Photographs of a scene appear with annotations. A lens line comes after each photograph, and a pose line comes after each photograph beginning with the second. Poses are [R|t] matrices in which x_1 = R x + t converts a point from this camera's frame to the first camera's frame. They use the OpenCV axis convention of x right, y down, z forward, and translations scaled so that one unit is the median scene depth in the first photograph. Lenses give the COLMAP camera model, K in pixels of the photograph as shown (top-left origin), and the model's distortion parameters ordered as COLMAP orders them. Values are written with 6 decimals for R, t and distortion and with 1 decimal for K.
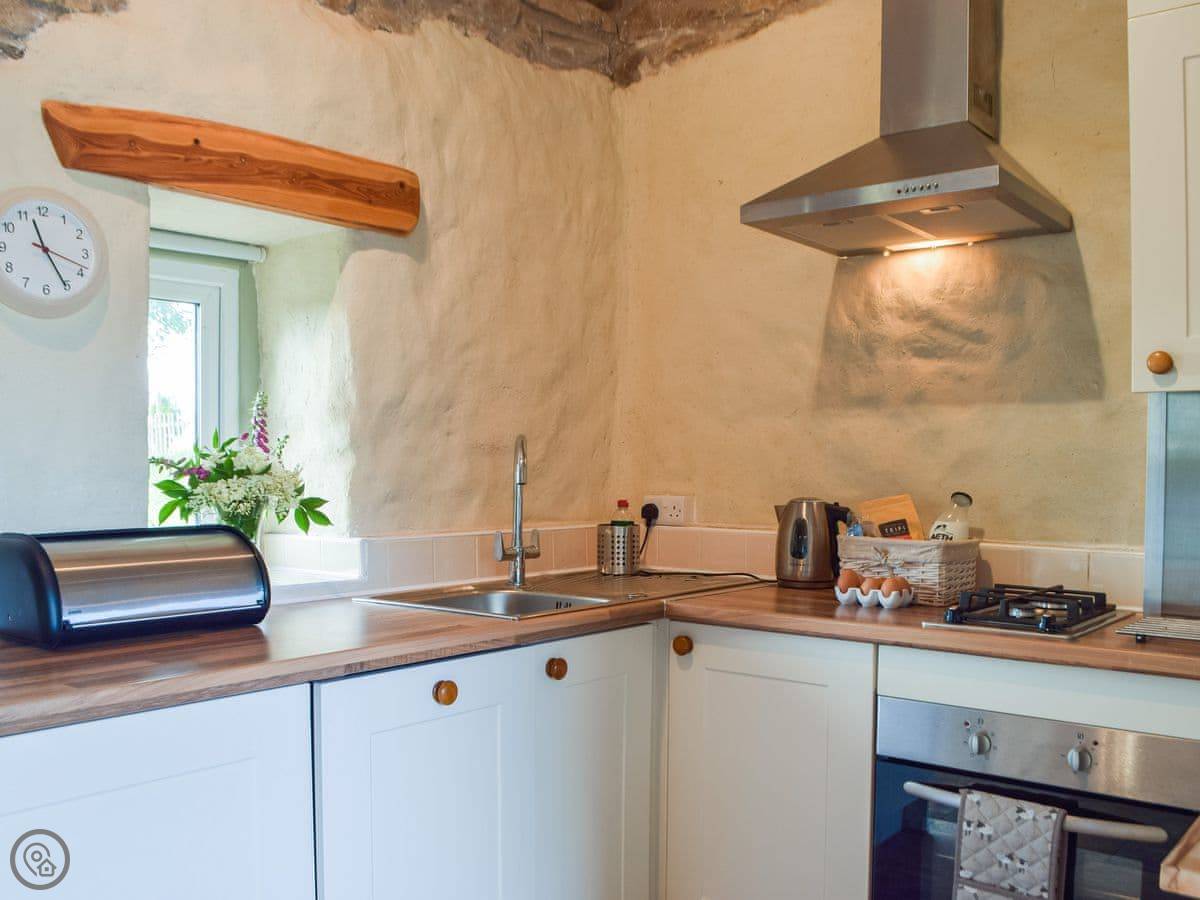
lens RADIAL K [[1022.7, 0, 599.4], [0, 1022.7, 493.0], [0, 0, 1]] dist [-0.099651, 0.006771]
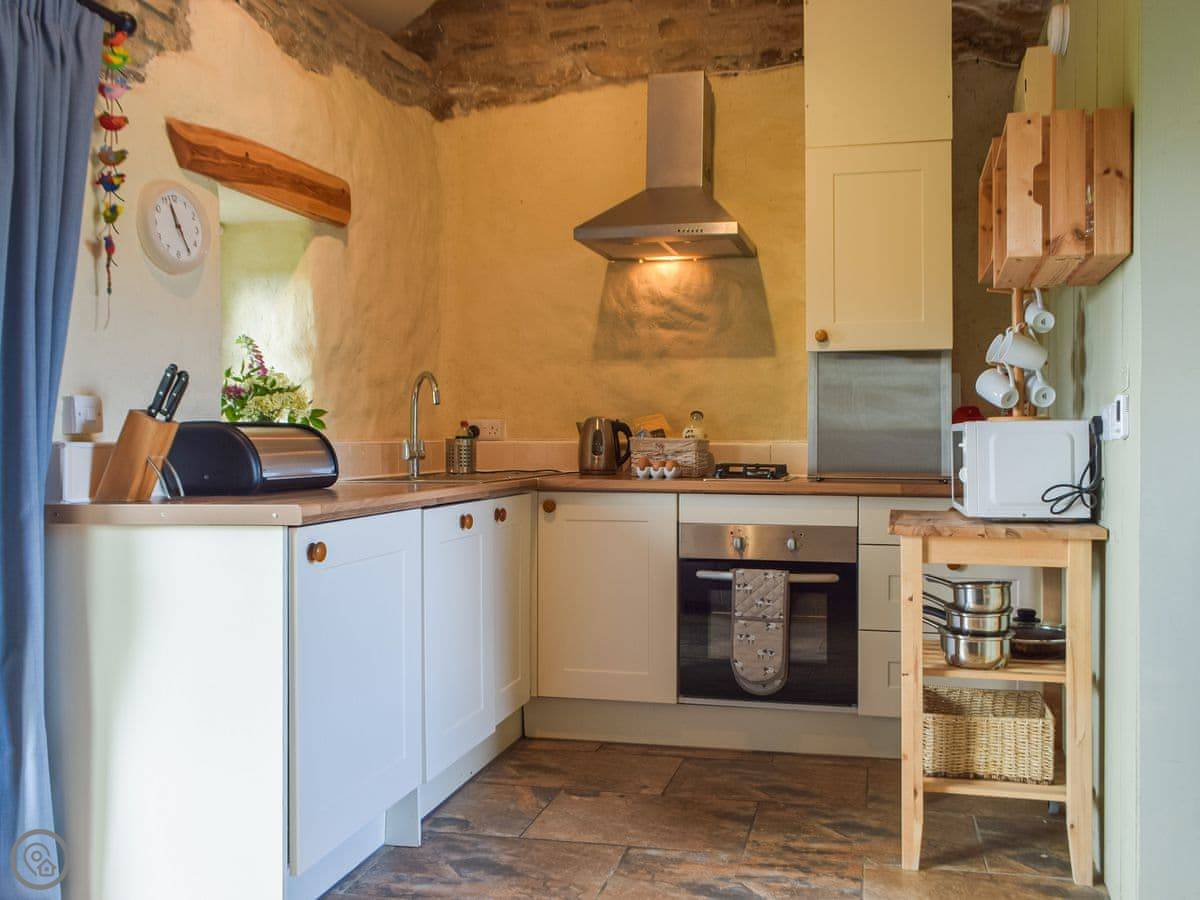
lens RADIAL K [[1097.5, 0, 600.0], [0, 1097.5, 450.0], [0, 0, 1]] dist [-0.083659, 0.030685]
pose [[0.894766, -0.007612, 0.446471, -0.553596], [0.015599, 0.999777, -0.014216, 0.081109], [-0.446264, 0.019685, 0.894685, -0.502149]]
